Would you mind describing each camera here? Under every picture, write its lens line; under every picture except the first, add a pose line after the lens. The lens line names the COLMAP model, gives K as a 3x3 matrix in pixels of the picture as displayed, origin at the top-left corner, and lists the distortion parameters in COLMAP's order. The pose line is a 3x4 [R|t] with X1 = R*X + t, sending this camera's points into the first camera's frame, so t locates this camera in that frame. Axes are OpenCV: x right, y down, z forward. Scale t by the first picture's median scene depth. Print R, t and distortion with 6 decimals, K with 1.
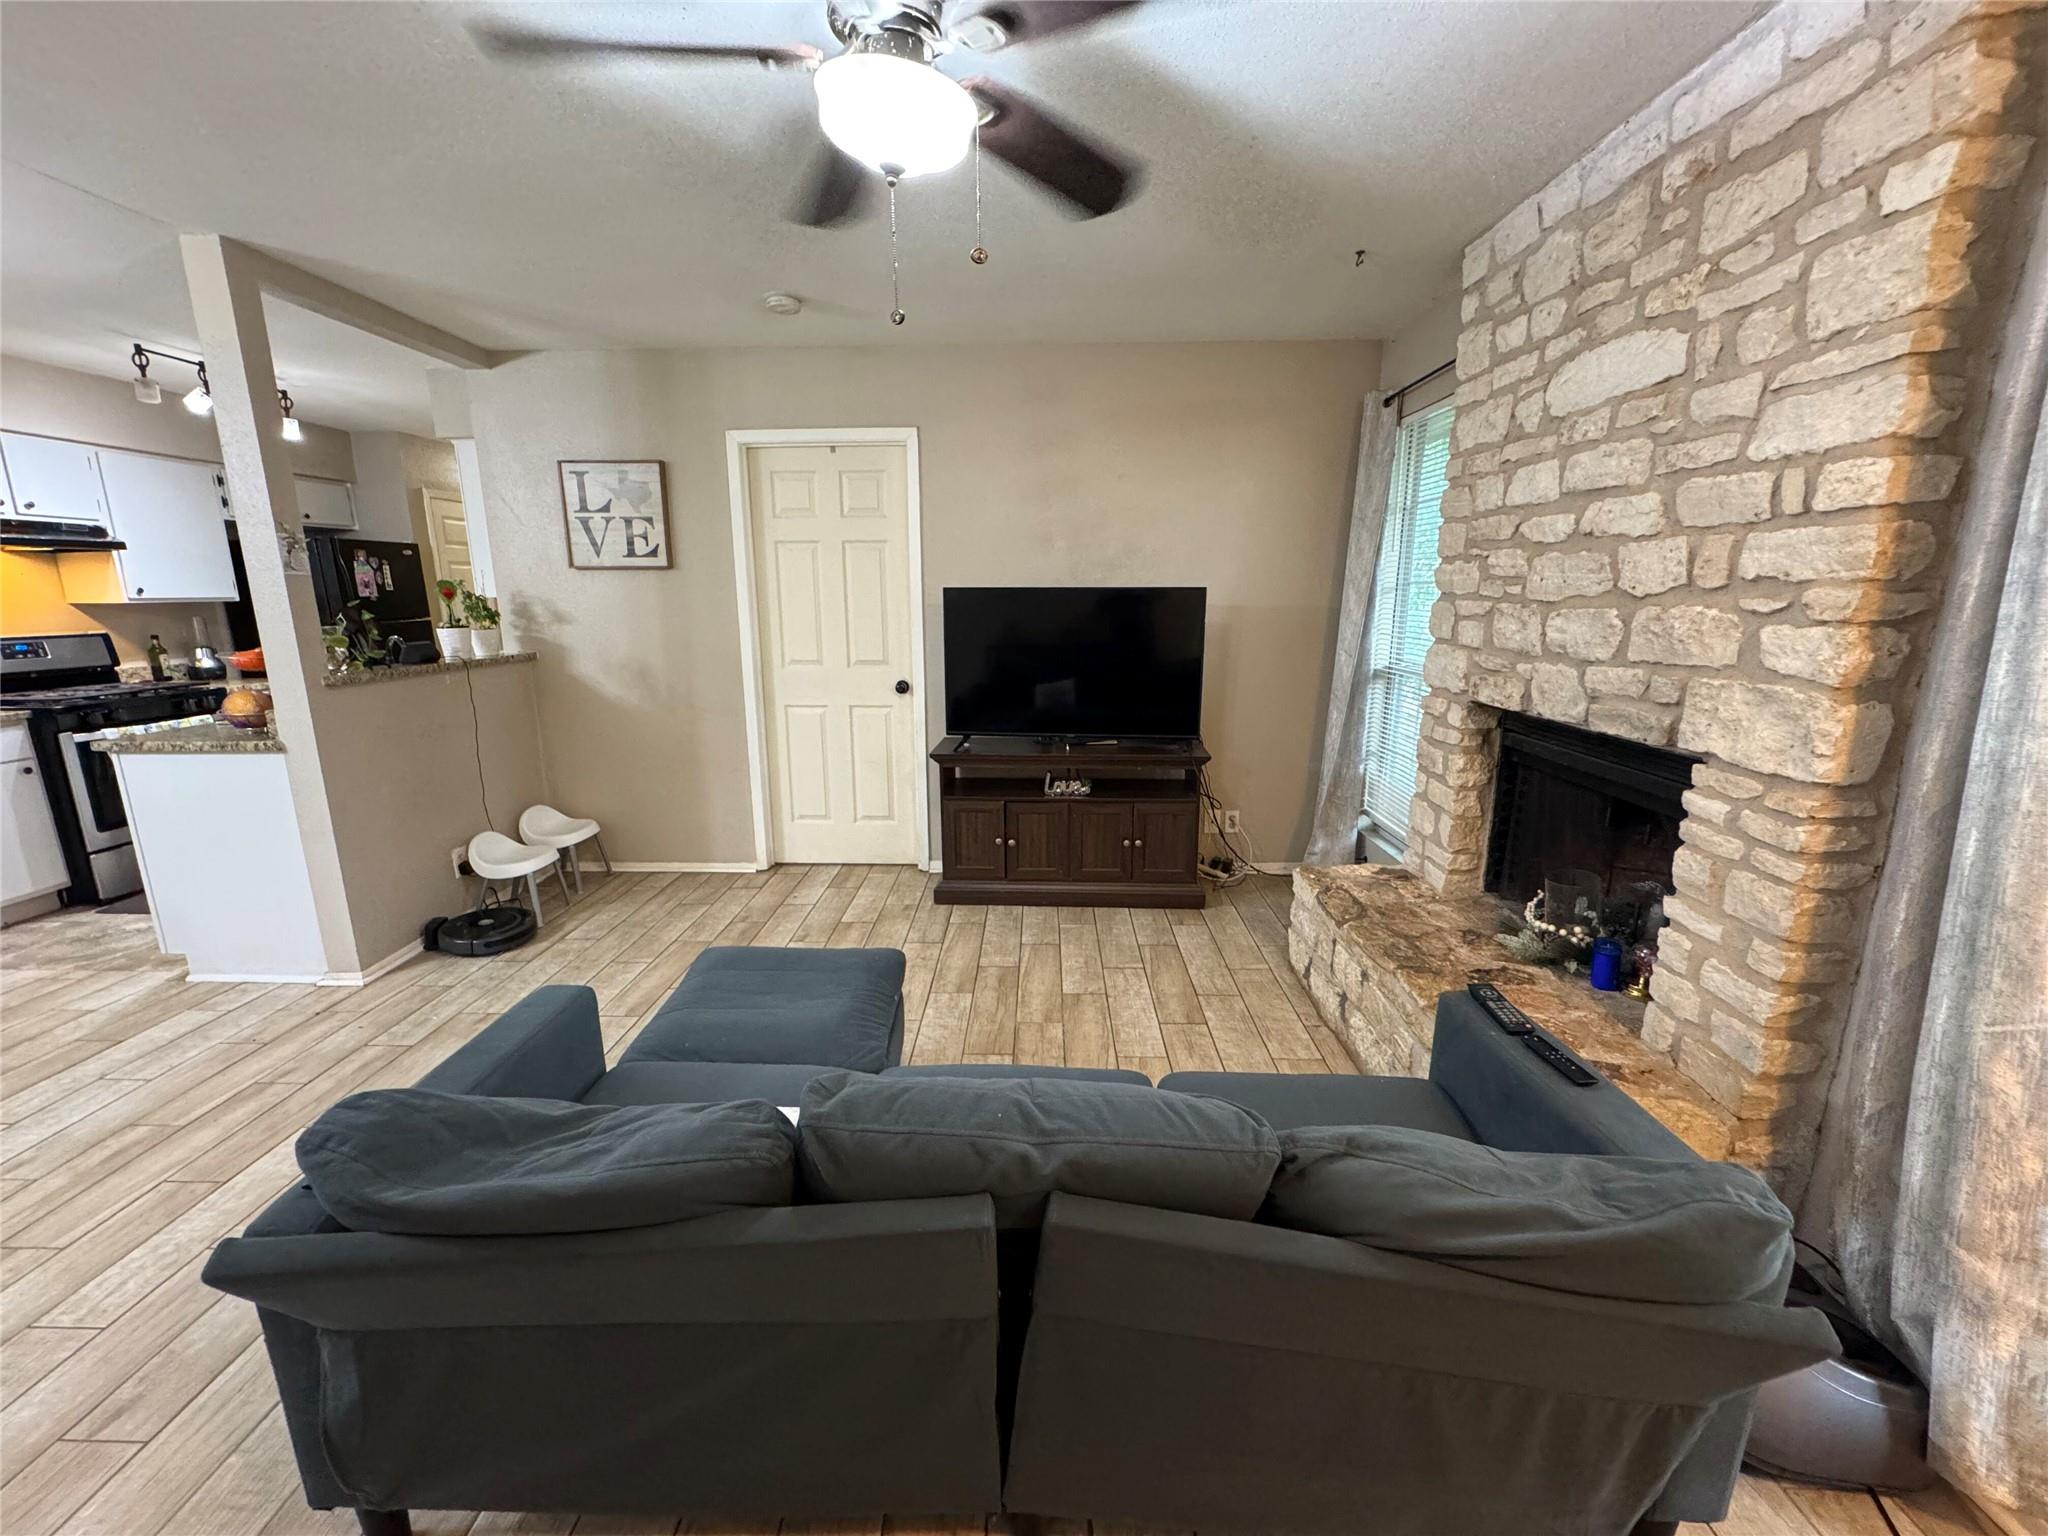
lens RADIAL K [[817.2, 0, 1024.0], [0, 817.2, 768.0], [0, 0, 1]] dist [-0.000202, -0.000418]
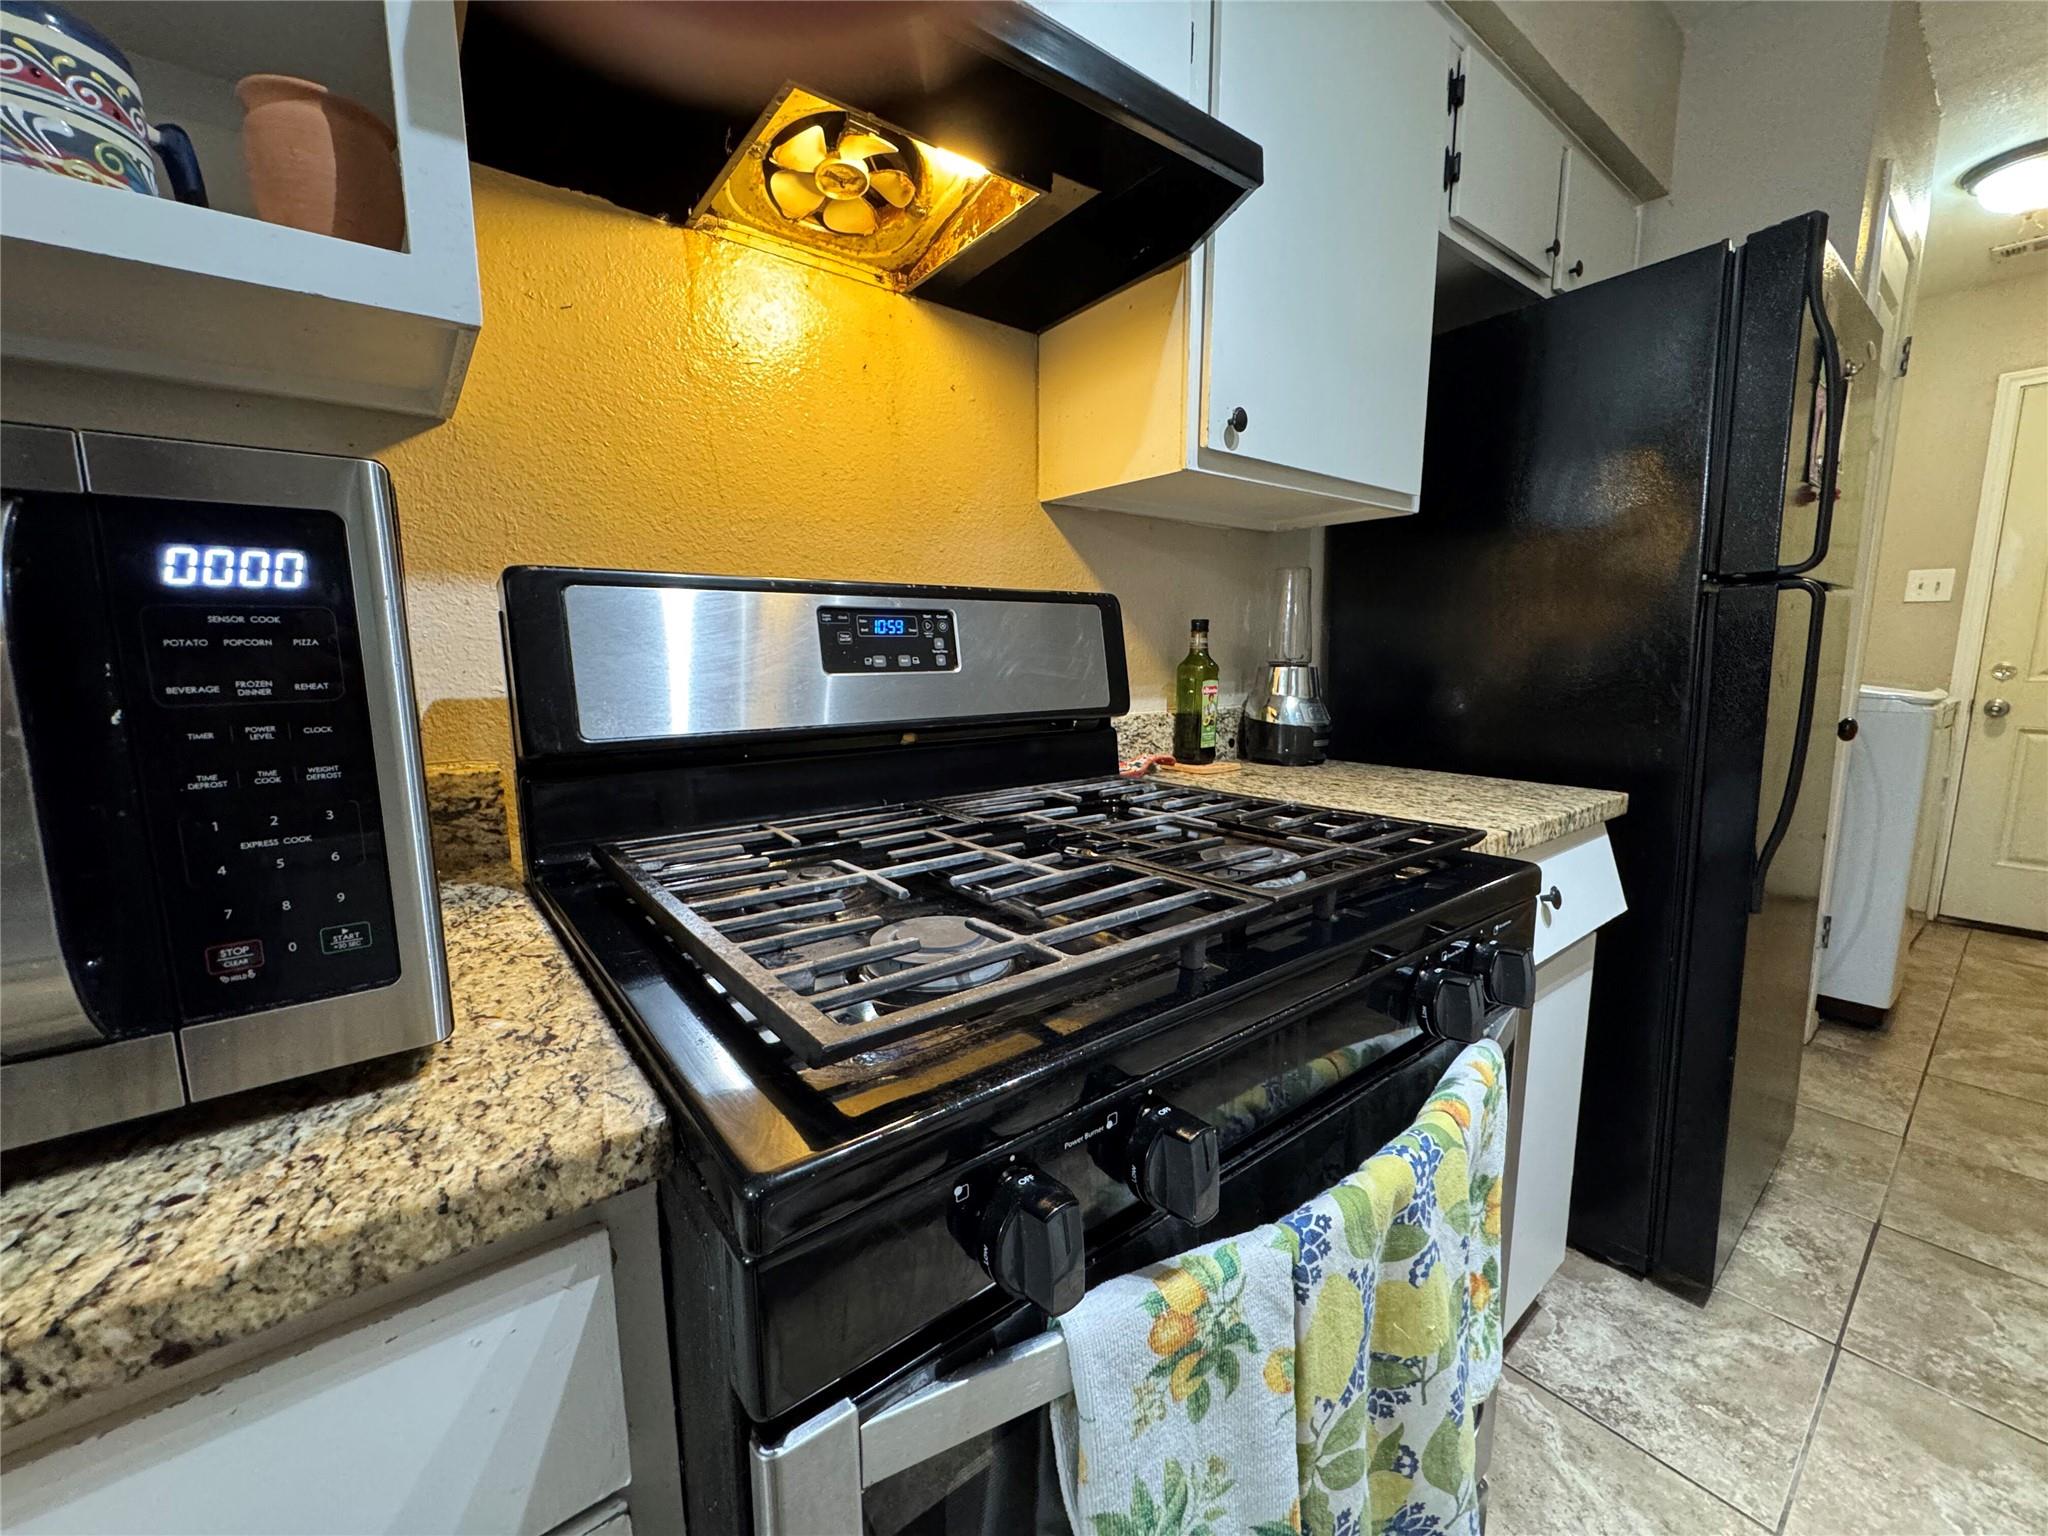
lens RADIAL K [[817.2, 0, 1024.0], [0, 817.2, 768.0], [0, 0, 1]] dist [-0.000202, -0.000418]
pose [[0.640320, 0.110340, -0.760142, -0.918114], [-0.158027, 0.987382, 0.010208, -0.103942], [0.751677, 0.113587, 0.649677, 0.796142]]
